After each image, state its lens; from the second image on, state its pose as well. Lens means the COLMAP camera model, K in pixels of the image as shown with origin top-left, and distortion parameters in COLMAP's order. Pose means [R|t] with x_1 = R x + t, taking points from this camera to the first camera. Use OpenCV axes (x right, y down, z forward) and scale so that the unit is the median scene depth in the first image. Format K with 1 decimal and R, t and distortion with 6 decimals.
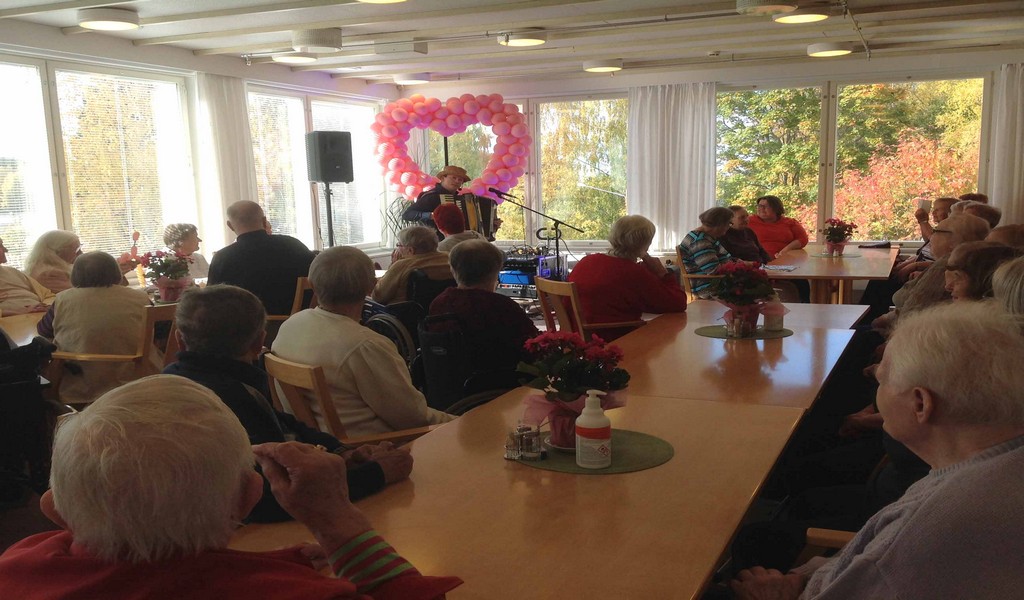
lens RADIAL K [[933.9, 0, 508.7], [0, 933.9, 350.5], [0, 0, 1]] dist [0.100925, -0.232859]
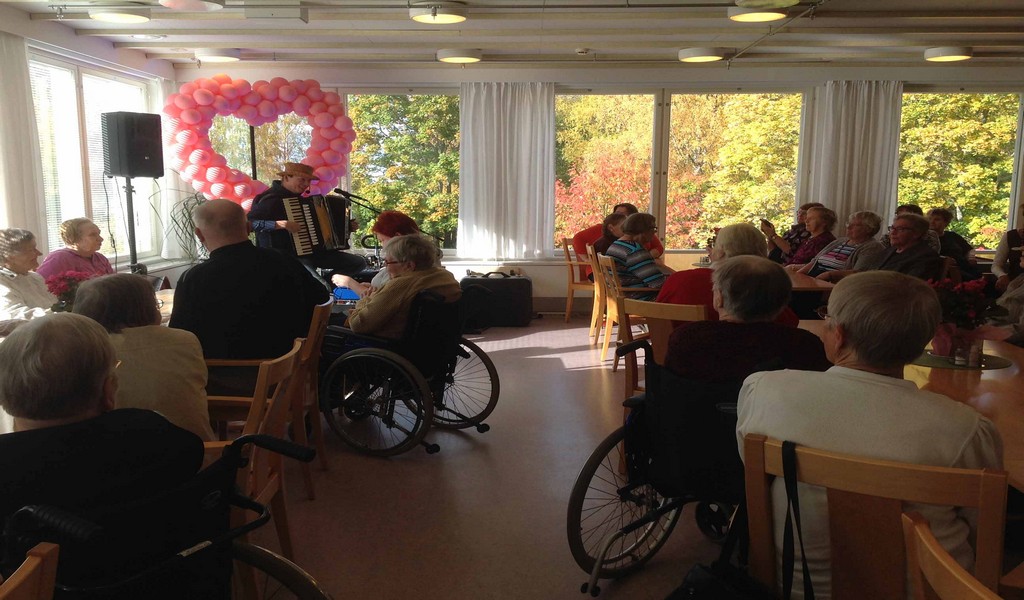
lens RADIAL K [[933.9, 0, 508.7], [0, 933.9, 350.5], [0, 0, 1]] dist [0.100925, -0.232859]
pose [[0.928214, -0.042778, 0.369580, -0.180659], [0.044763, 0.998992, 0.003208, -0.019527], [-0.369345, 0.013566, 0.929193, 0.134443]]
